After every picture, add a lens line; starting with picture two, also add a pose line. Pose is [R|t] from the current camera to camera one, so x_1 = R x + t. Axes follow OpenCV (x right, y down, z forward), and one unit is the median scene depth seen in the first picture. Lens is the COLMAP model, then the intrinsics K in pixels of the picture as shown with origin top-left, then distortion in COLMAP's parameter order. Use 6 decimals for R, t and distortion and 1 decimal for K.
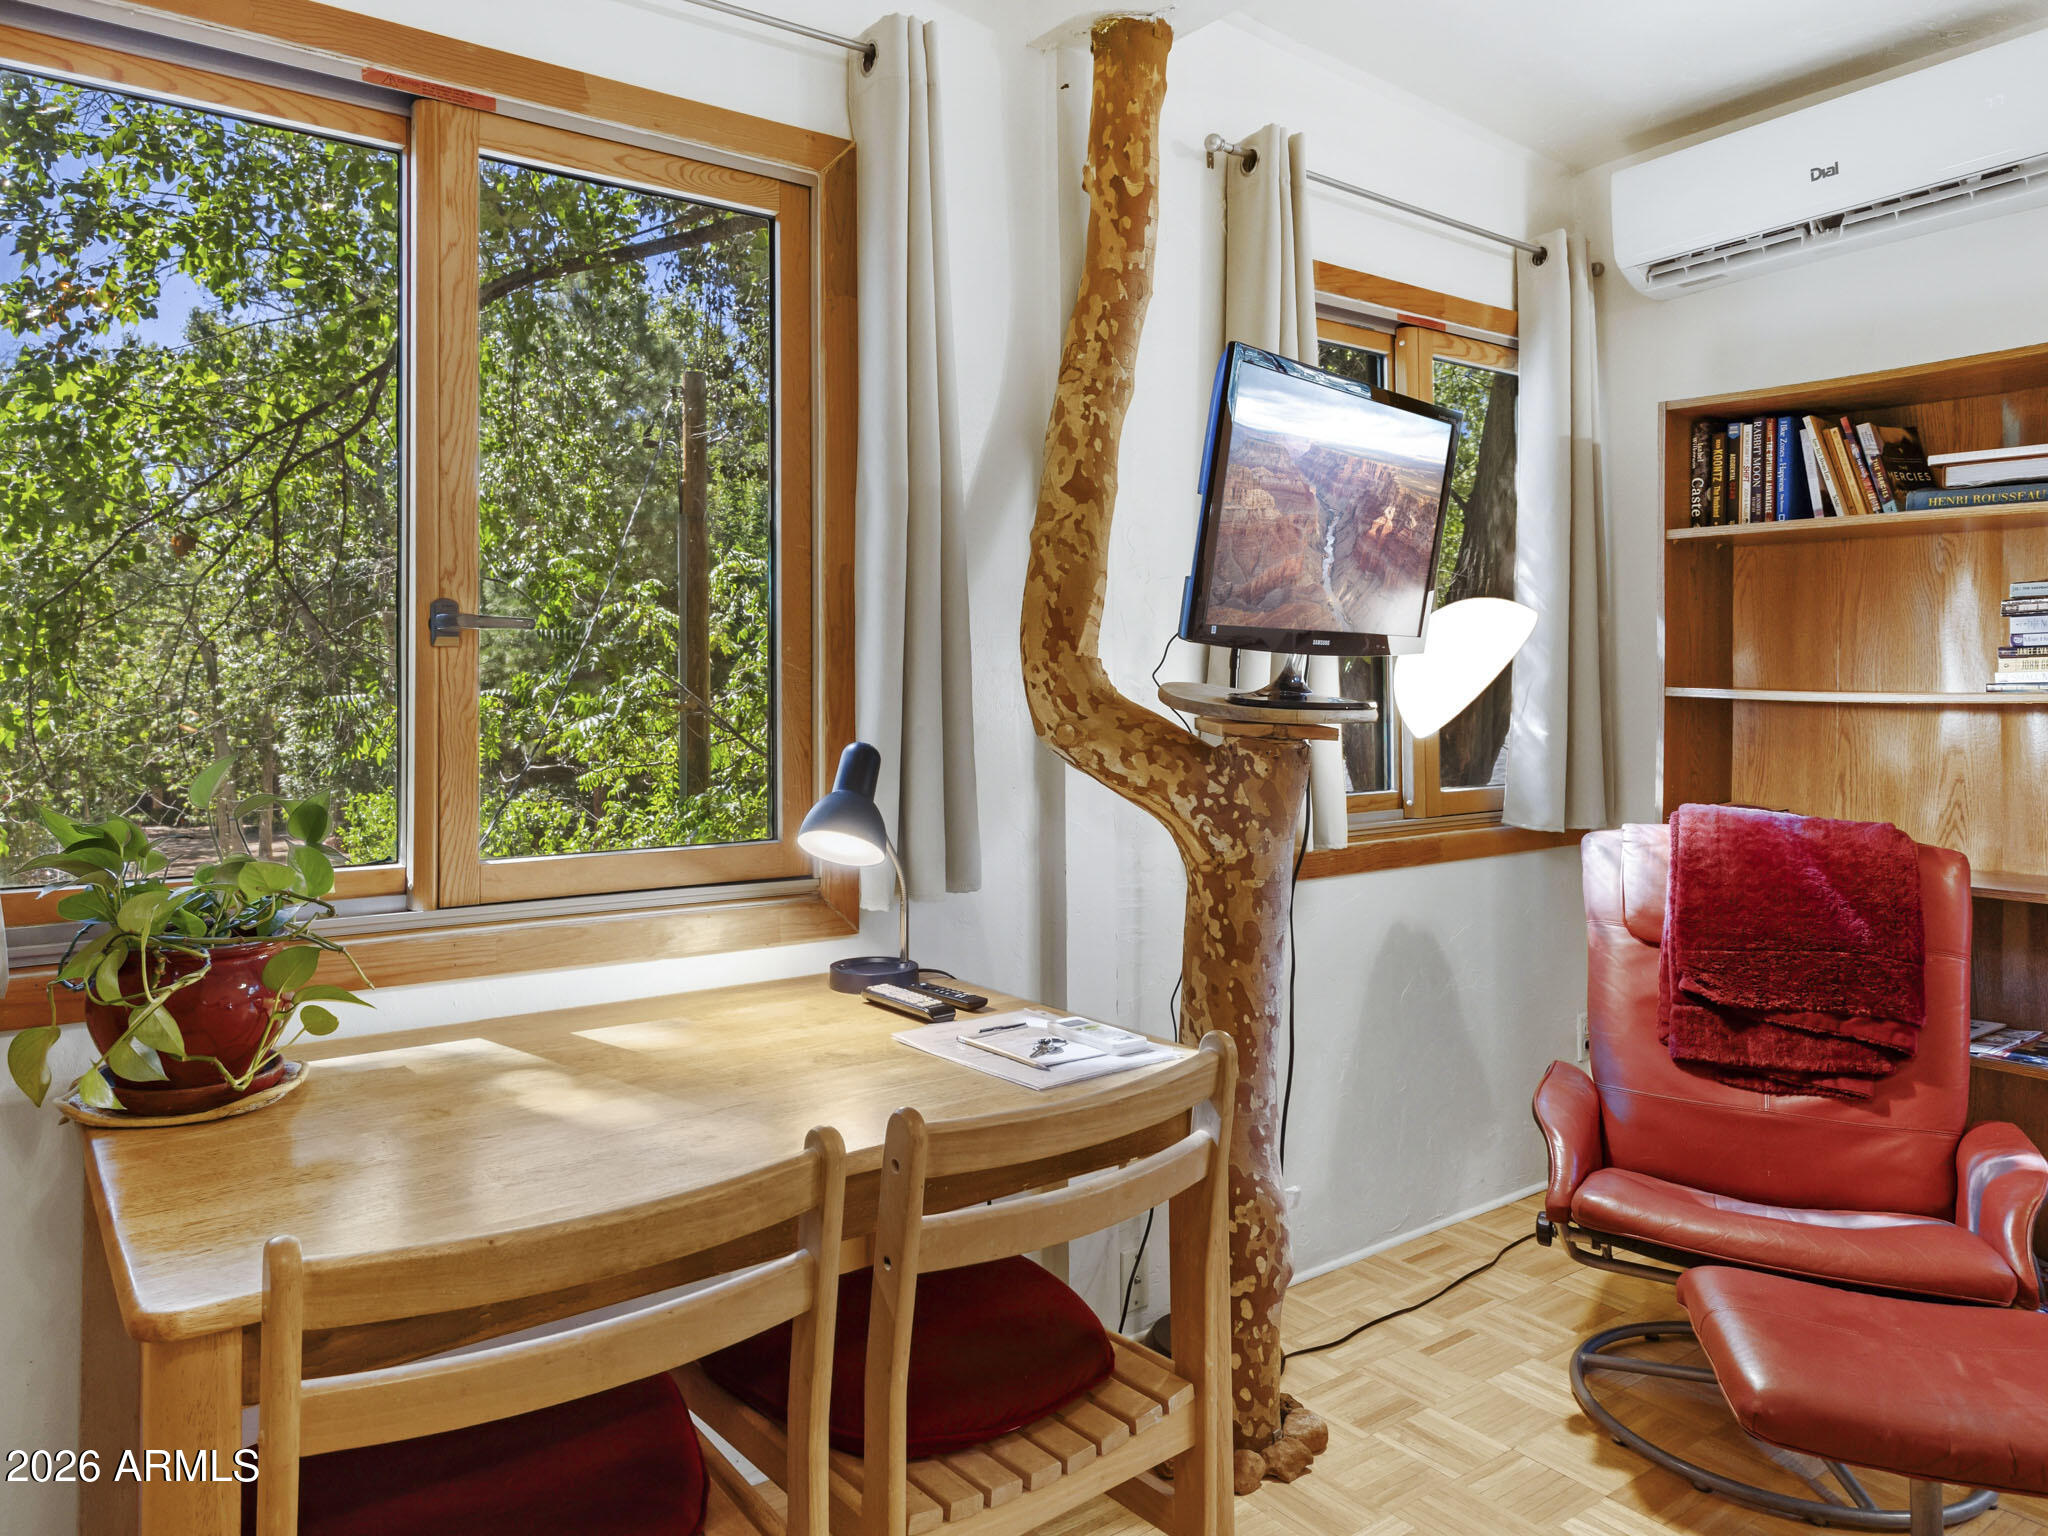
lens RADIAL K [[1366.9, 0, 948.3], [0, 1366.9, 676.4], [0, 0, 1]] dist [0.000100, 0.007000]
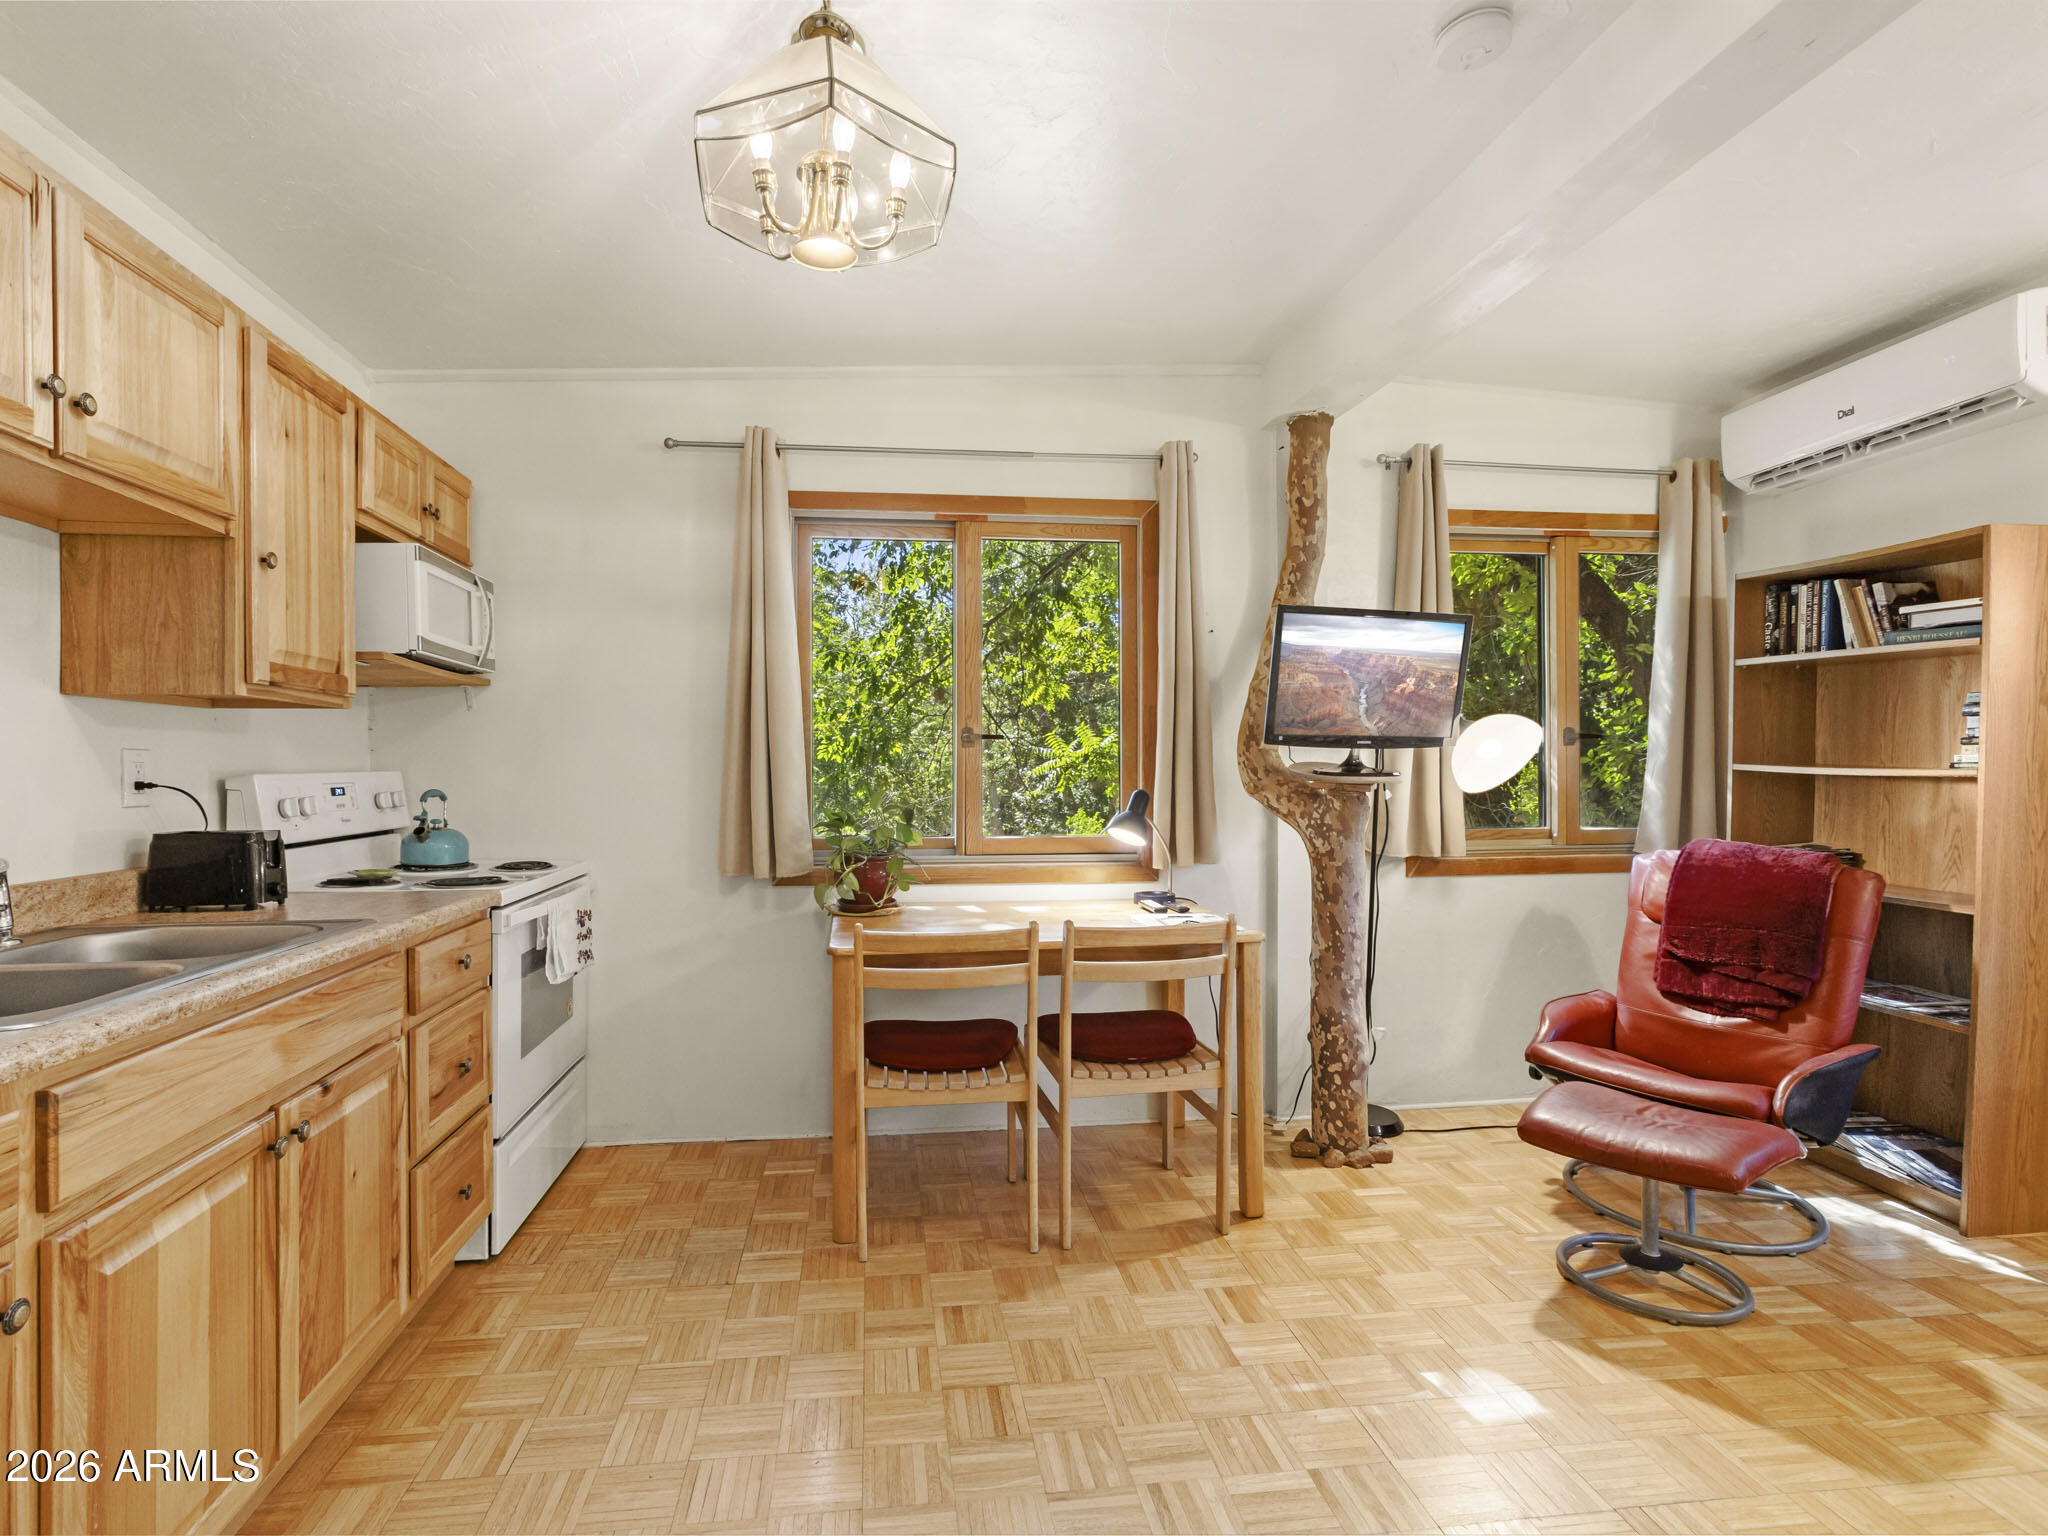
lens RADIAL K [[925.5, 0, 1032.5], [0, 925.5, 769.4], [0, 0, 1]] dist [0.018020, 0.000345]
pose [[0.908492, 0.005773, -0.417862, 0.335300], [0.002897, 0.999794, 0.020110, -0.011792], [0.417892, -0.019480, 0.908288, -0.351587]]
